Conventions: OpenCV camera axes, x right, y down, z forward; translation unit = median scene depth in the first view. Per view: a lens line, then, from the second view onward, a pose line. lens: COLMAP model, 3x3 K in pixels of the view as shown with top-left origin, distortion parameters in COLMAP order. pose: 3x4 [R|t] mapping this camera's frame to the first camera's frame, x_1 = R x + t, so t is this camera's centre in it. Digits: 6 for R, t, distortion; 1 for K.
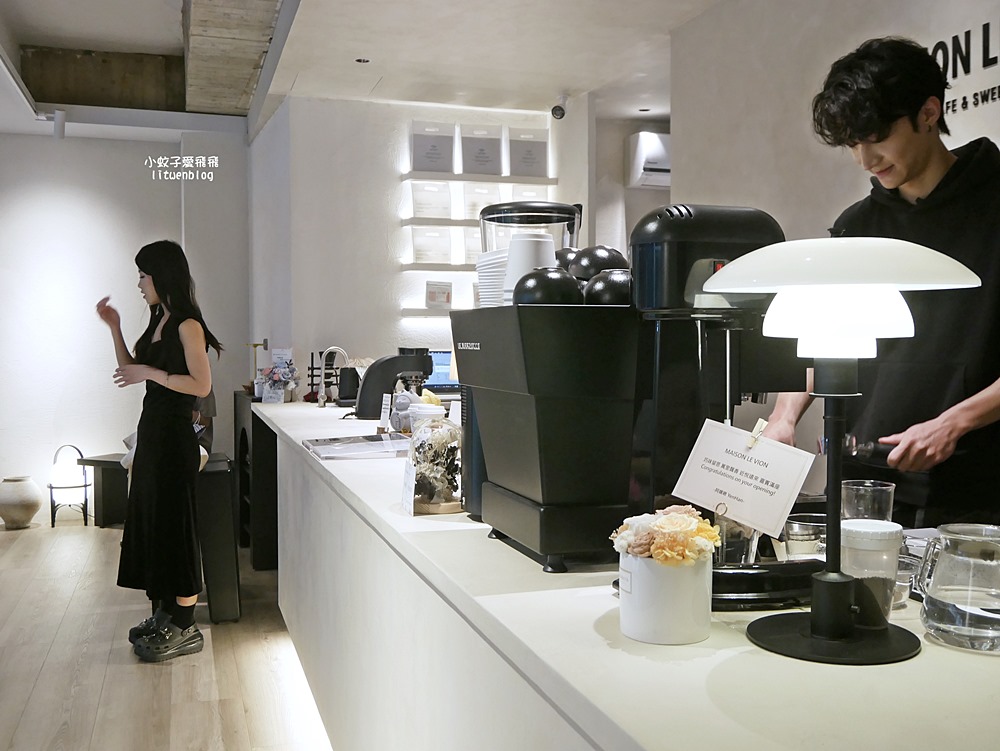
lens RADIAL K [[1035.8, 0, 500.0], [0, 1035.8, 375.5], [0, 0, 1]] dist [-0.001426, -0.007007]
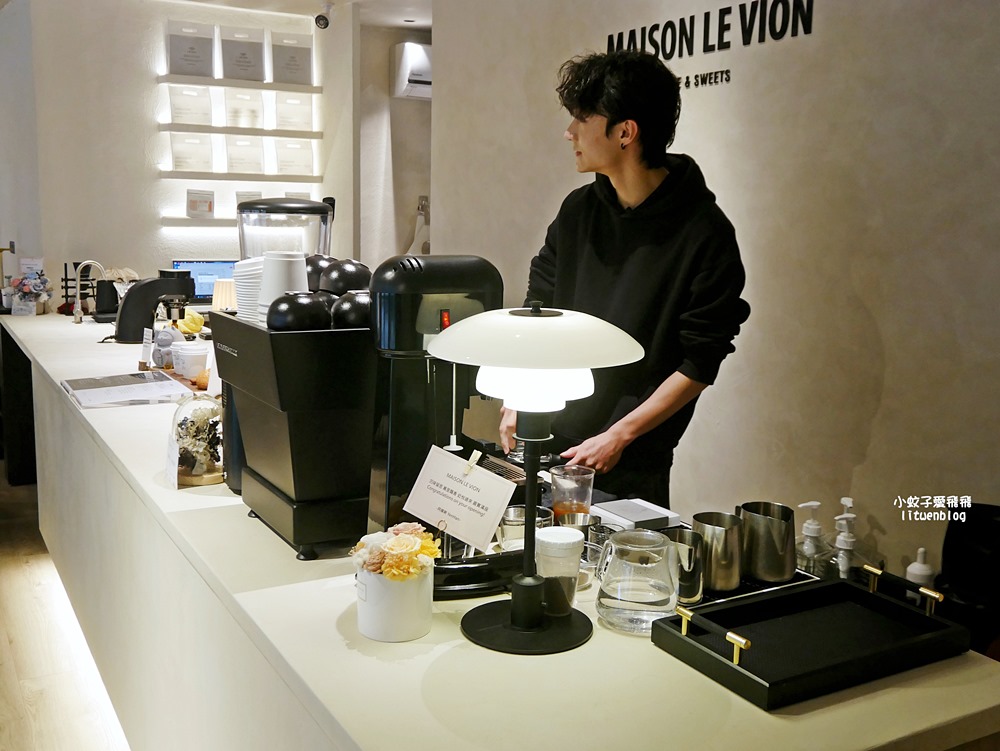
lens RADIAL K [[1032.3, 0, 500.0], [0, 1032.3, 375.5], [0, 0, 1]] dist [-0.000315, -0.006250]
pose [[0.976029, -0.010622, 0.217382, 0.005235], [-0.016012, 0.992597, 0.120394, -0.051342], [-0.217051, -0.120988, 0.968633, -0.043325]]
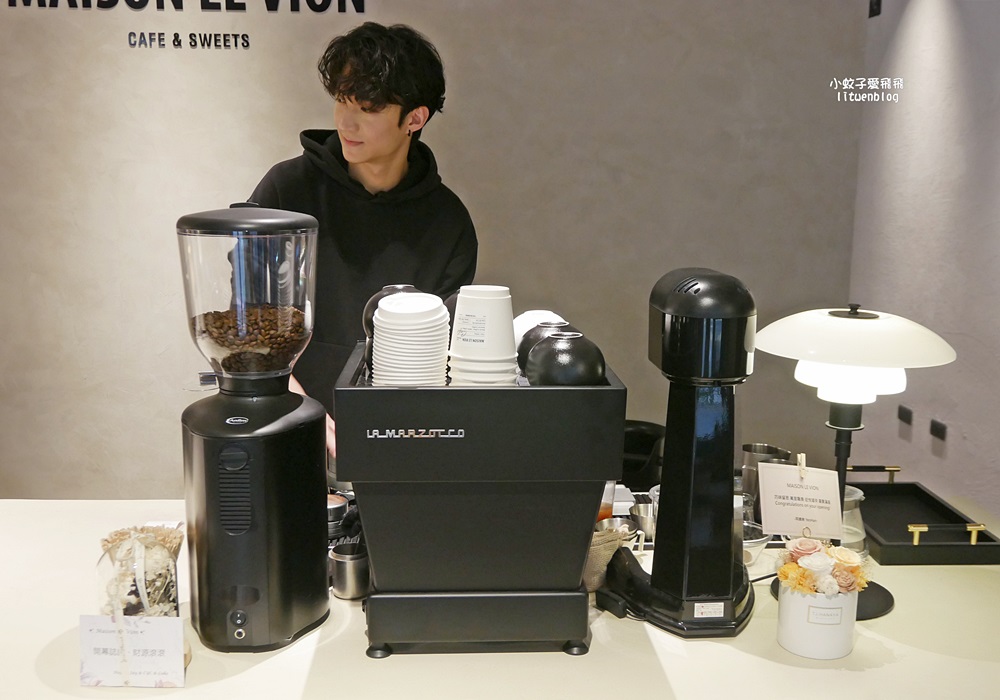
lens RADIAL K [[1061.5, 0, 500.0], [0, 1061.5, 350.0], [0, 0, 1]] dist [0.011519, 0.010824]
pose [[0.243889, -0.162191, 0.956144, -0.294872], [0.025035, 0.986640, 0.160979, -0.083651], [-0.969480, -0.015324, 0.244691, 0.295475]]
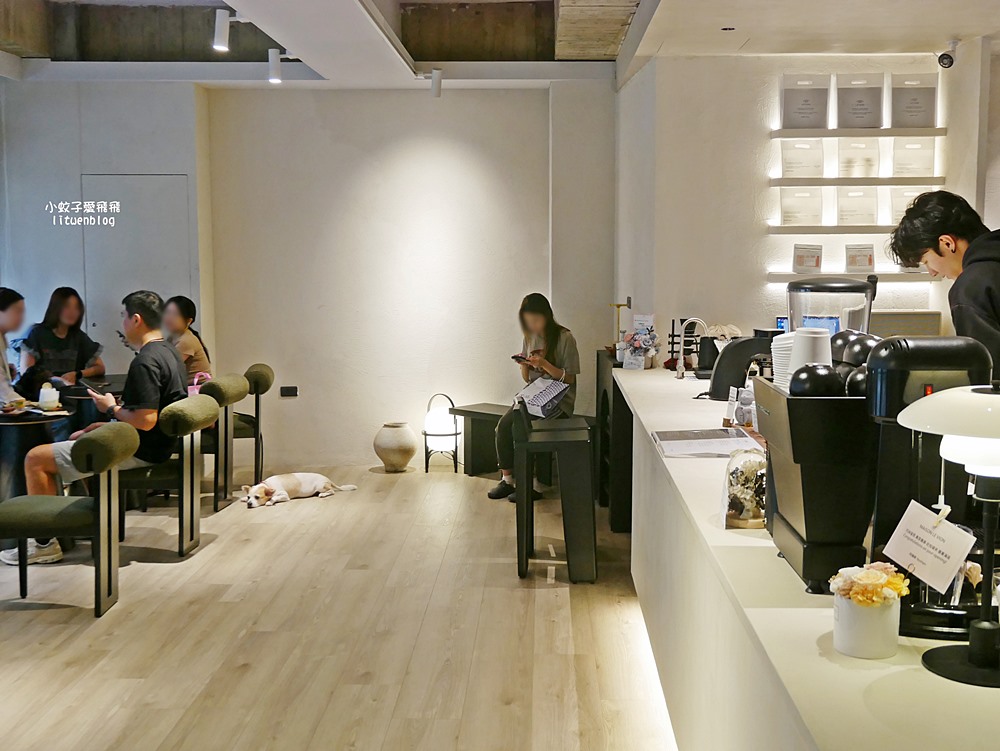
lens RADIAL K [[1216.7, 0, 500.0], [0, 1216.7, 375.5], [0, 0, 1]] dist [-0.011890, -0.030267]
pose [[0.943940, 0.035583, -0.328193, 0.058658], [-0.011822, 0.997180, 0.074114, -0.067204], [0.329904, -0.066079, 0.941699, -0.196629]]
